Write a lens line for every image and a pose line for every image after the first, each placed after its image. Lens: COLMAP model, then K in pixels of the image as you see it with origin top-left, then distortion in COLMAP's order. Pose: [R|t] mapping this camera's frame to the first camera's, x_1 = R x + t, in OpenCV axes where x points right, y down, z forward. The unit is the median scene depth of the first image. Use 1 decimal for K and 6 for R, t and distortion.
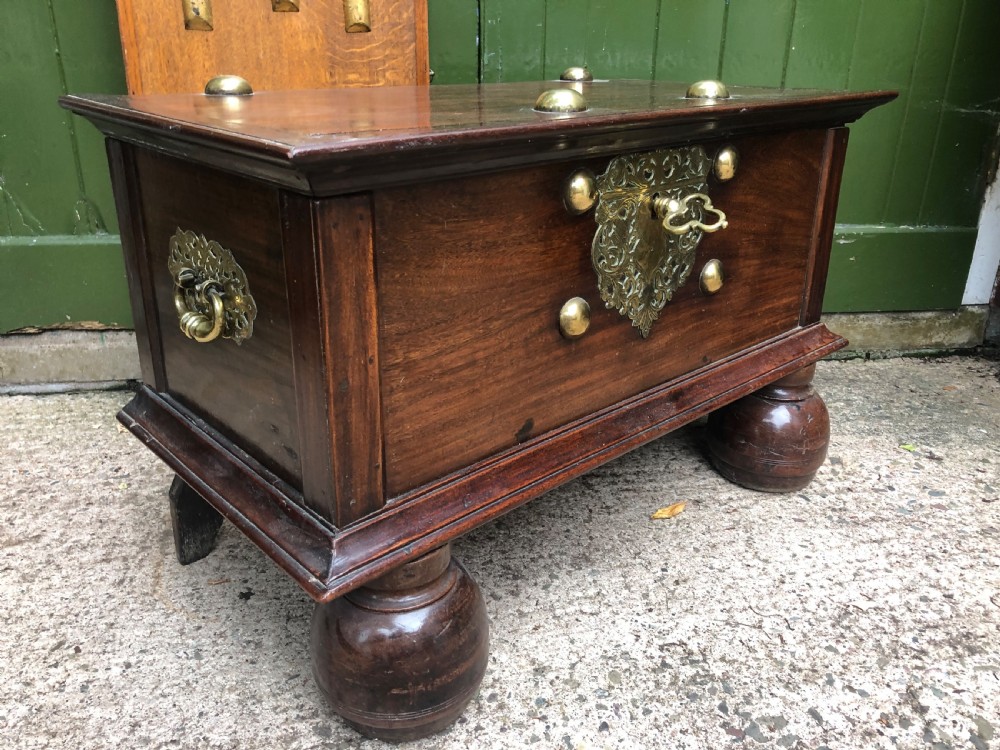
lens RADIAL K [[819.4, 0, 503.6], [0, 819.4, 364.8], [0, 0, 1]] dist [0.014277, 0.001860]
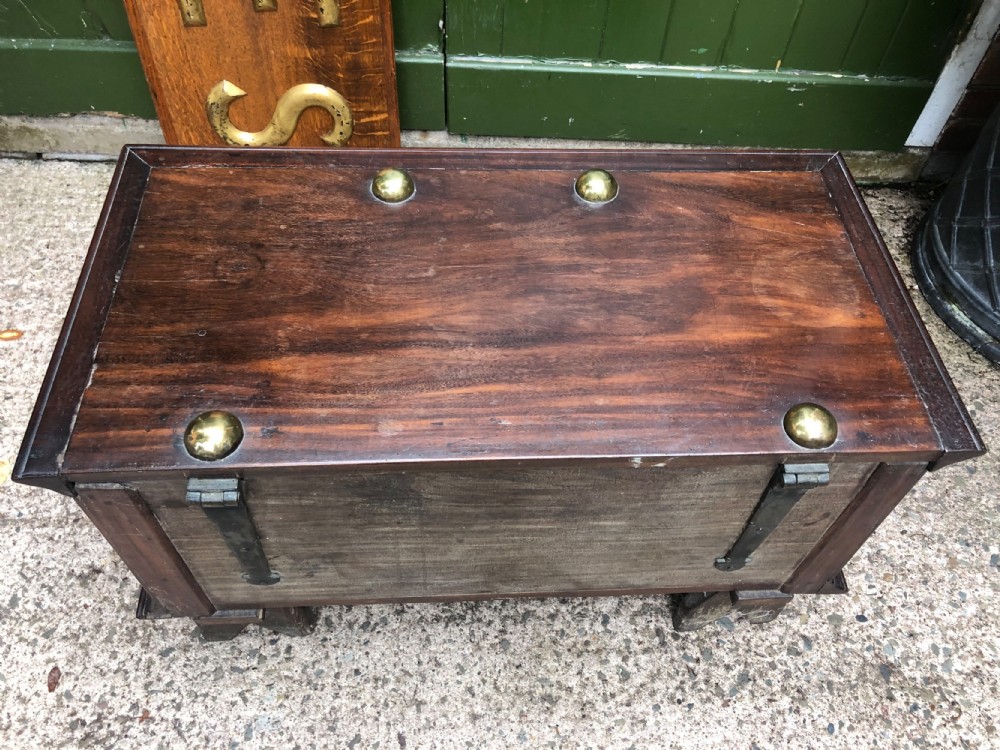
lens RADIAL K [[819.4, 0, 509.2], [0, 819.4, 360.0], [0, 0, 1]] dist [0.014277, 0.001860]
pose [[0.990523, 0.124813, -0.057318, 0.254881], [-0.079062, 0.859413, 0.505132, -0.574844], [0.112307, -0.495814, 0.861136, -0.185195]]
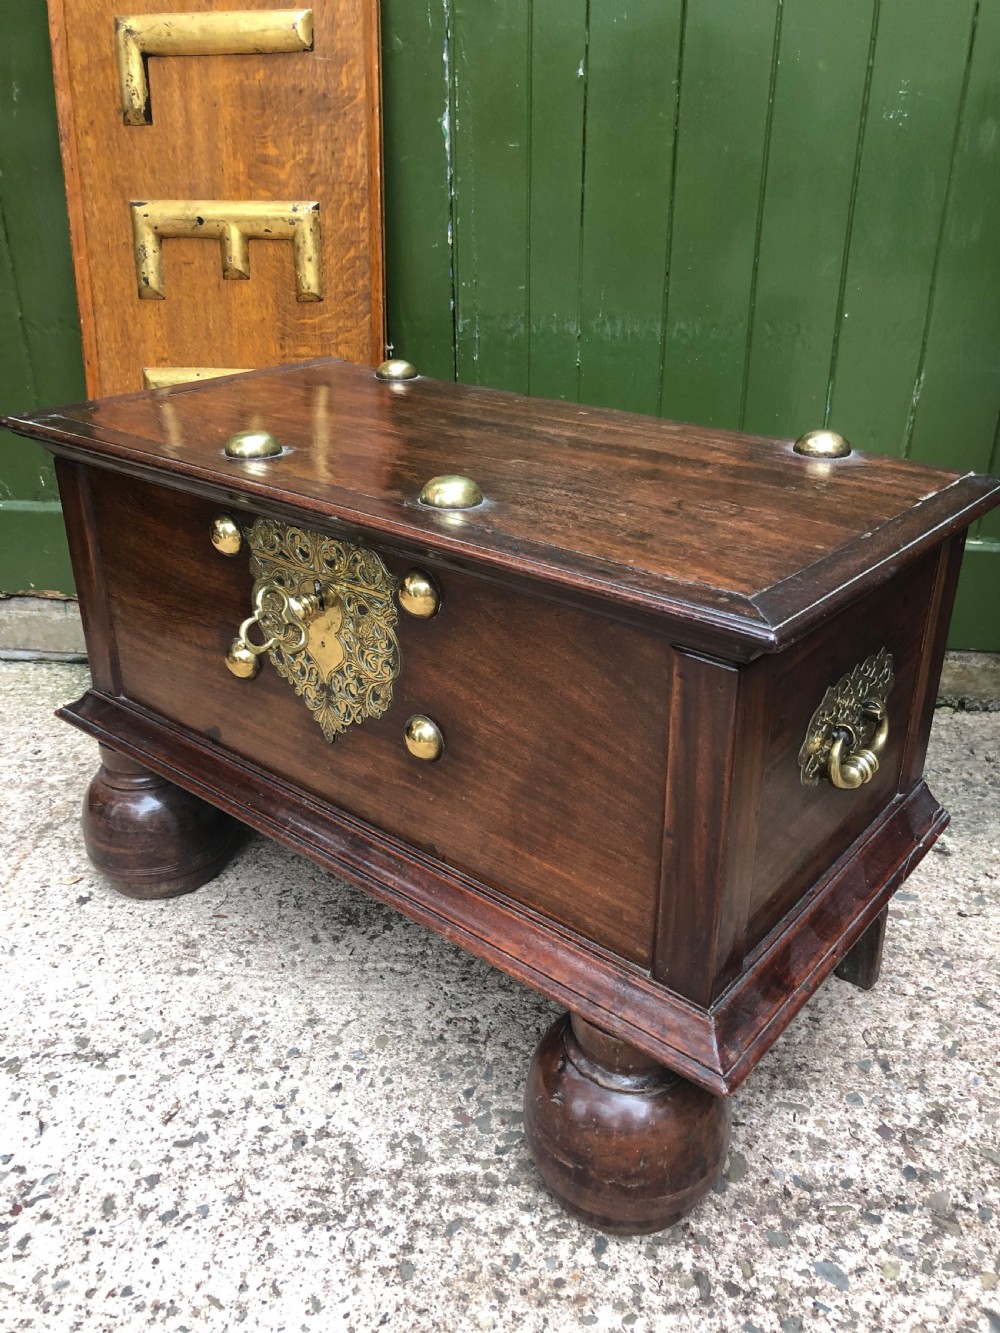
lens RADIAL K [[1092.2, 0, 513.3], [0, 1092.2, 653.6], [0, 0, 1]] dist [0.014277, 0.001860]
pose [[0.967138, 0.091401, -0.237254, 0.482578], [-0.082936, 0.995518, 0.045437, -0.122724], [0.240344, -0.024267, 0.970384, -0.163725]]
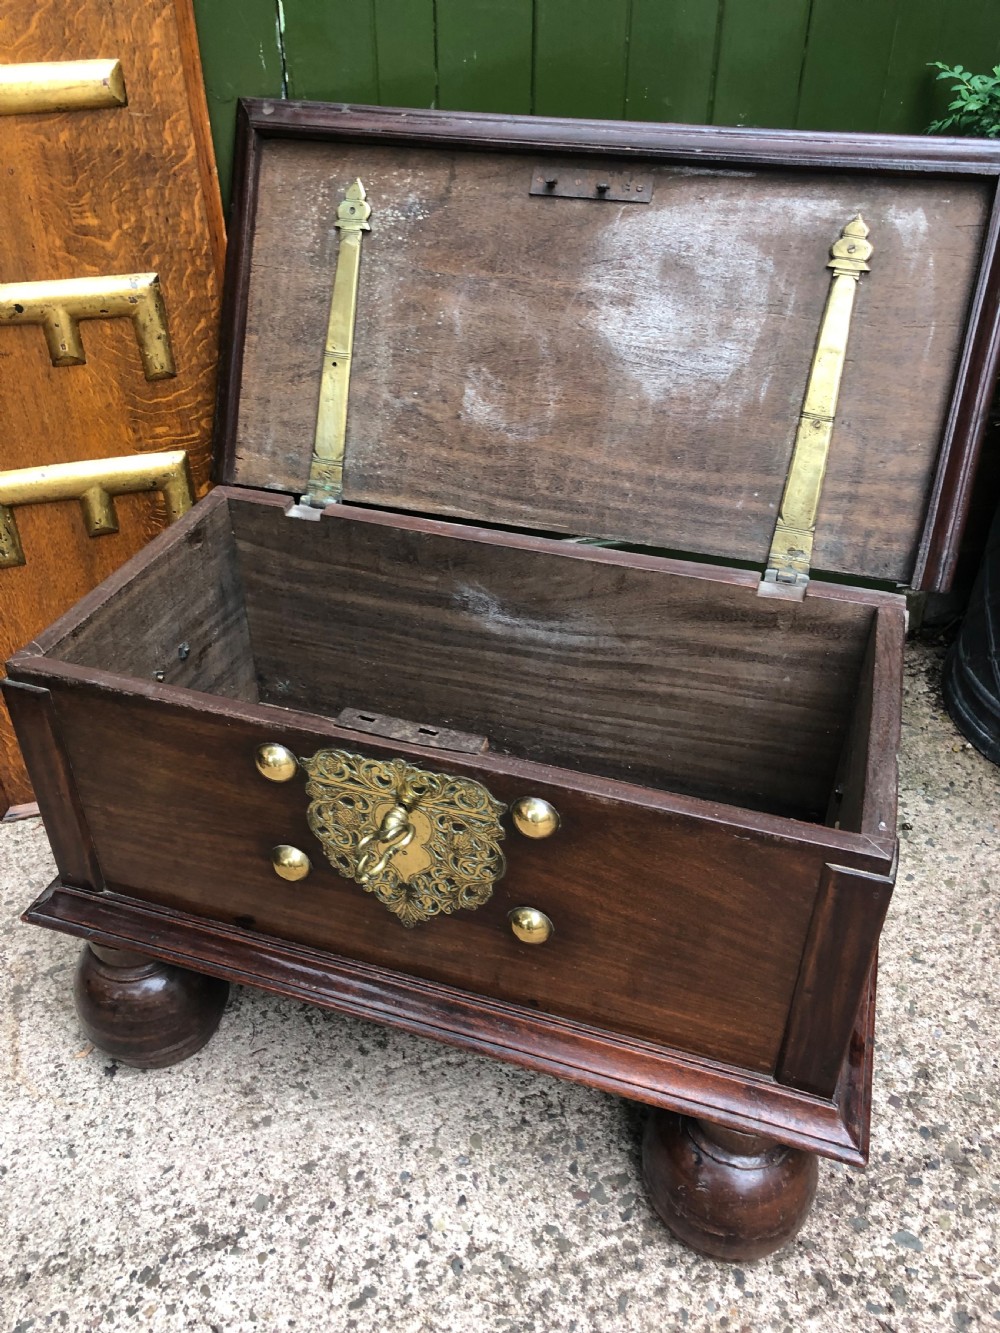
lens RADIAL K [[1092.2, 0, 491.2], [0, 1092.2, 670.3], [0, 0, 1]] dist [0.014277, 0.001860]
pose [[0.996788, -0.059105, 0.054047, 0.101846], [0.045318, 0.972639, 0.227859, -0.471468], [-0.066035, -0.224677, 0.972193, -0.210756]]
